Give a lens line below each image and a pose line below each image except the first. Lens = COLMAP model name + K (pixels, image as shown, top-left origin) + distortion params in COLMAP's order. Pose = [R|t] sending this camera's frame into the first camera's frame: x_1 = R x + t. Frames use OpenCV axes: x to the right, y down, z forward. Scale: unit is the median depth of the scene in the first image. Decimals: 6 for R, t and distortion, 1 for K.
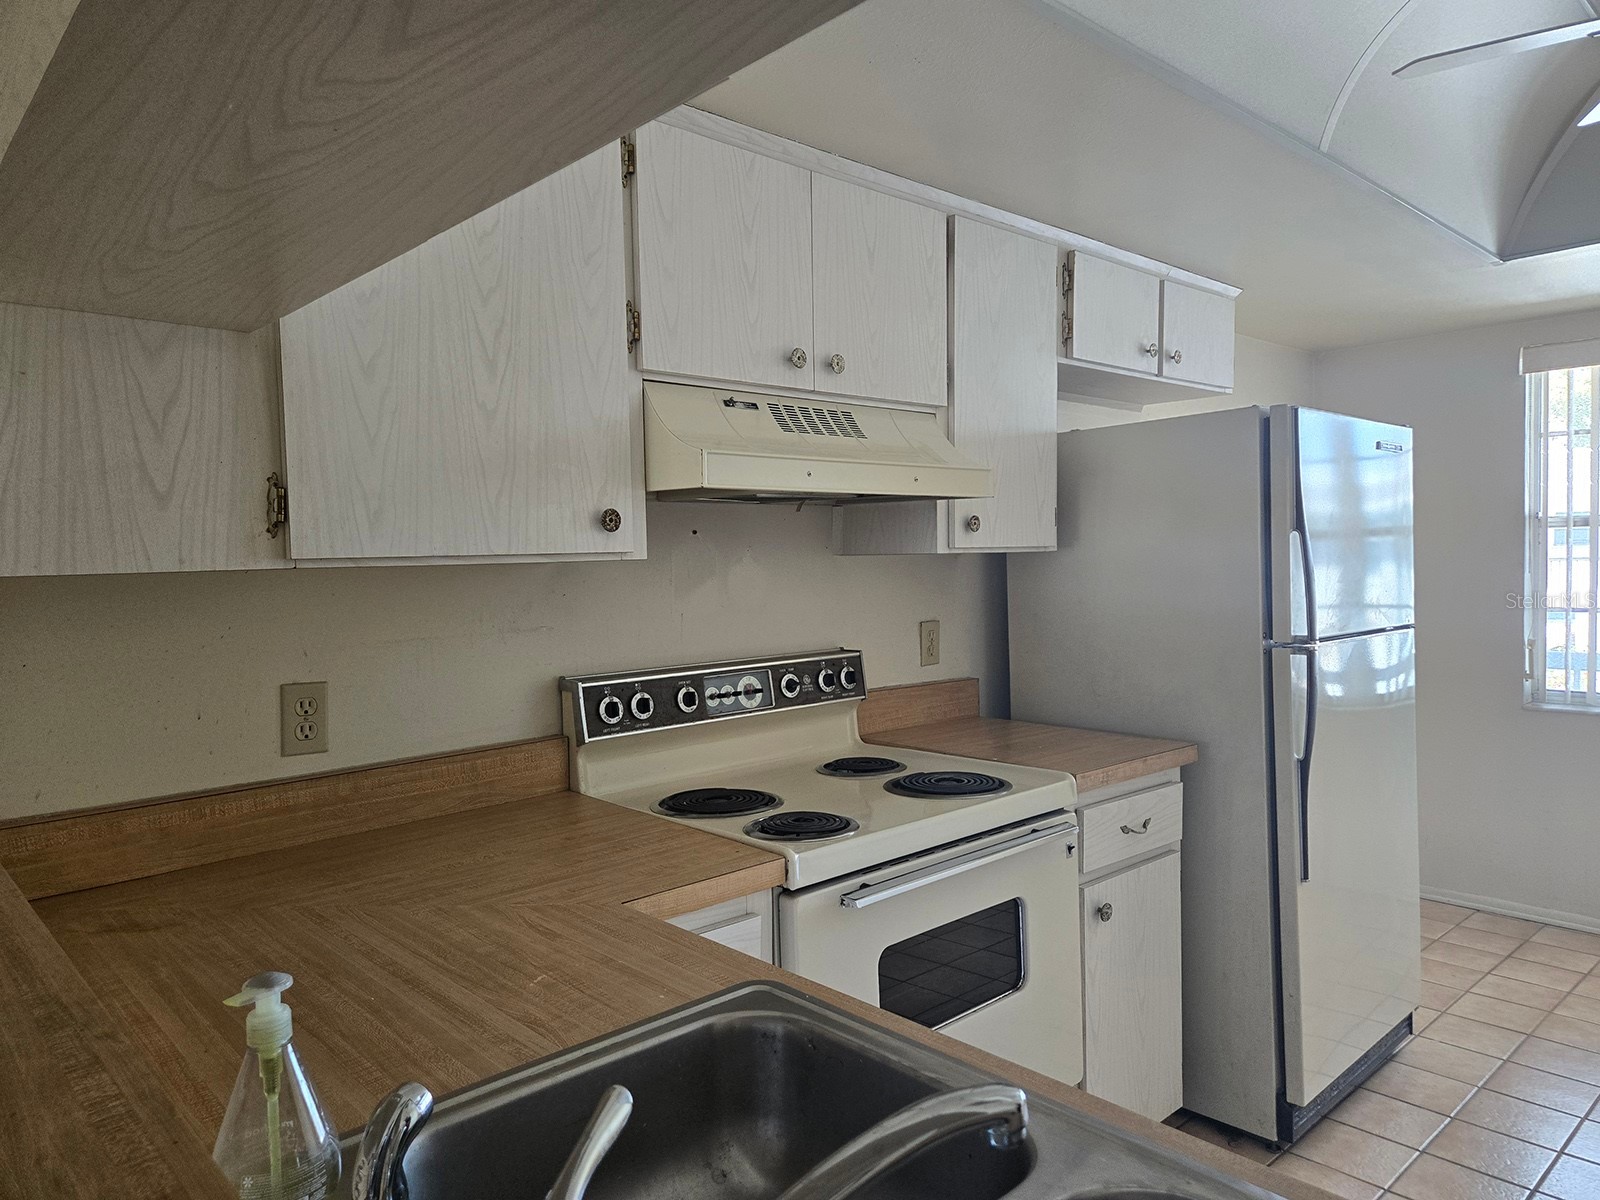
lens RADIAL K [[1062.6, 0, 800.0], [0, 1062.6, 600.0], [0, 0, 1]] dist [0.081849, -0.063173]
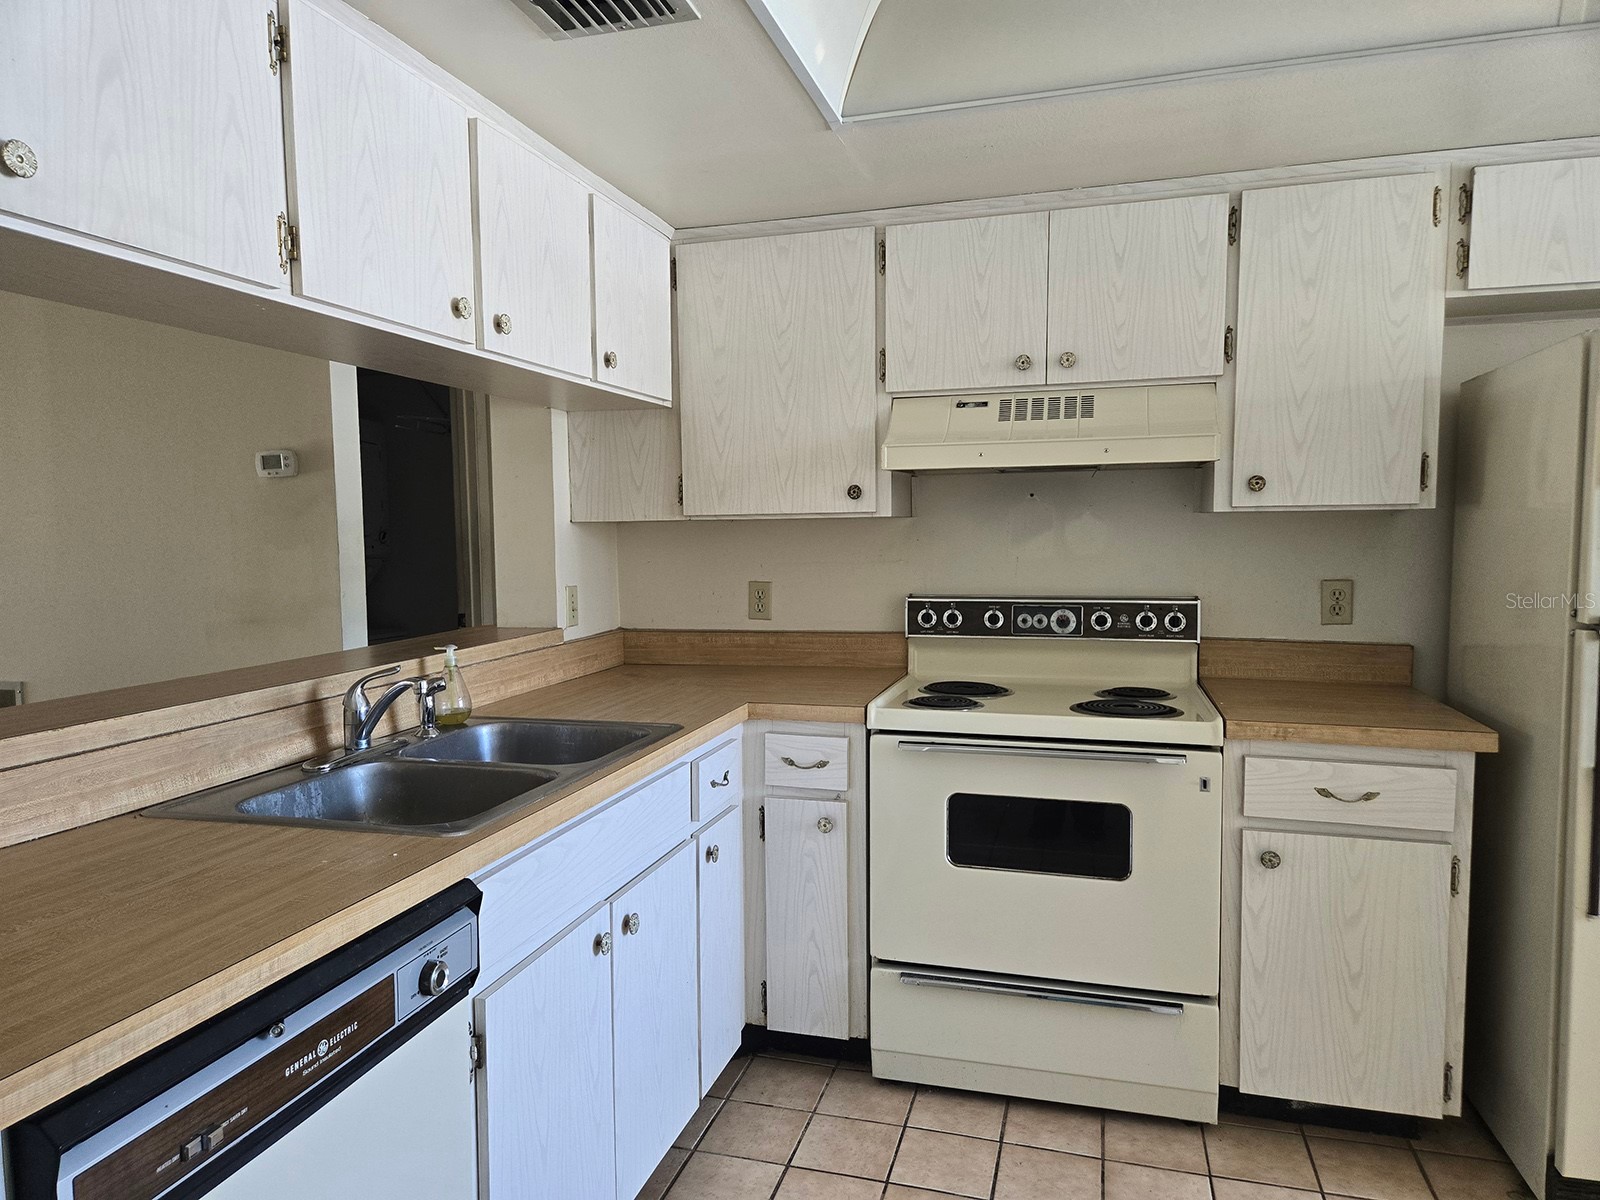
lens RADIAL K [[1066.4, 0, 787.4], [0, 1066.4, 607.9], [0, 0, 1]] dist [0.075819, -0.061289]
pose [[0.520115, 0.081000, -0.850246, 0.870119], [-0.036501, 0.996691, 0.072623, -0.010421], [0.853316, -0.006737, 0.521351, 0.056782]]
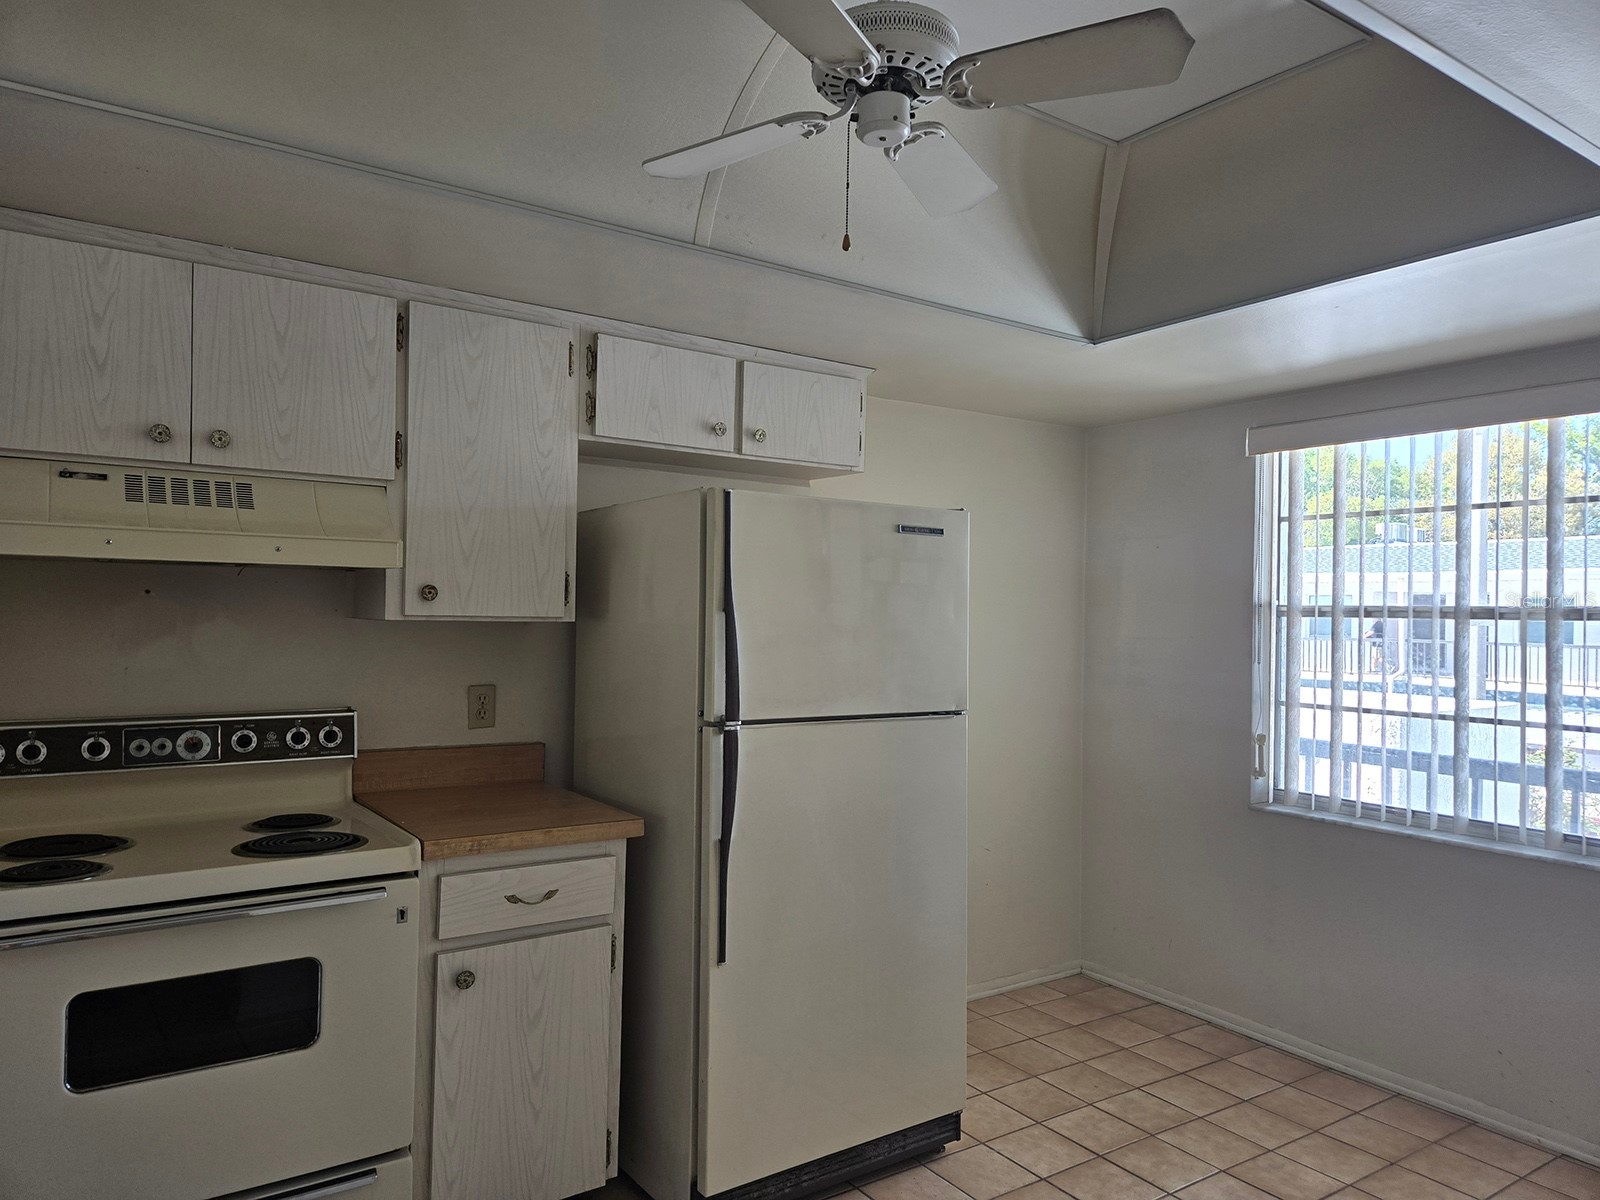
lens RADIAL K [[1066.4, 0, 787.4], [0, 1066.4, 607.9], [0, 0, 1]] dist [0.075819, -0.061289]
pose [[0.988768, 0.035455, -0.145194, 0.688482], [-0.042014, 0.998219, -0.042359, -0.028316], [0.143434, 0.047983, 0.988496, 0.018326]]
